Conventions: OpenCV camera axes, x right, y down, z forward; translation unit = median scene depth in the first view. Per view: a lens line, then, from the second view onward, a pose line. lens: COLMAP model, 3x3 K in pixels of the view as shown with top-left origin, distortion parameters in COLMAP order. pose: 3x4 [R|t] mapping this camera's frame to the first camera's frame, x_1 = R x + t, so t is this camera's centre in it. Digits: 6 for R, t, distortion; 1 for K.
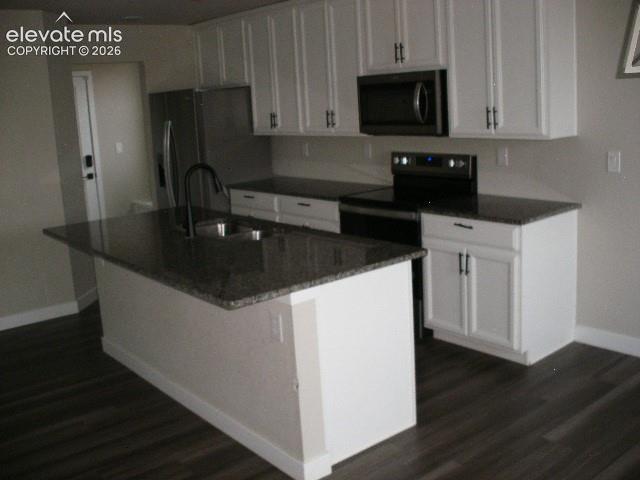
lens RADIAL K [[677.9, 0, 315.0], [0, 677.9, 237.5], [0, 0, 1]] dist [-0.119864, 0.000000]
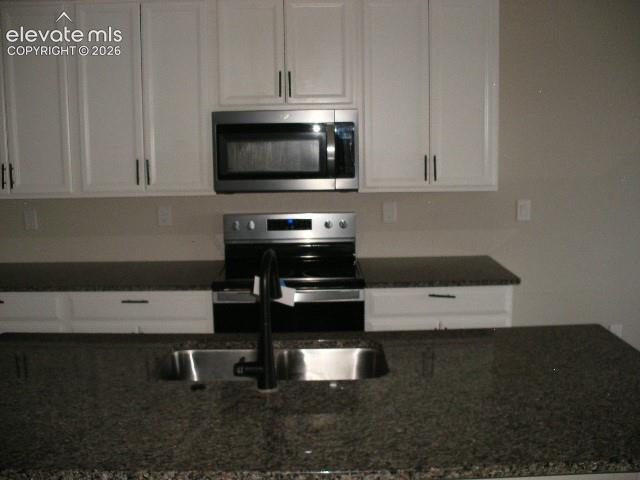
lens RADIAL K [[677.9, 0, 318.5], [0, 677.9, 242.2], [0, 0, 1]] dist [-0.119864, 0.000000]
pose [[0.653003, -0.077192, 0.753412, -0.386184], [0.136630, 0.990477, -0.016941, -0.069575], [-0.744929, 0.114001, 0.657331, 0.430013]]
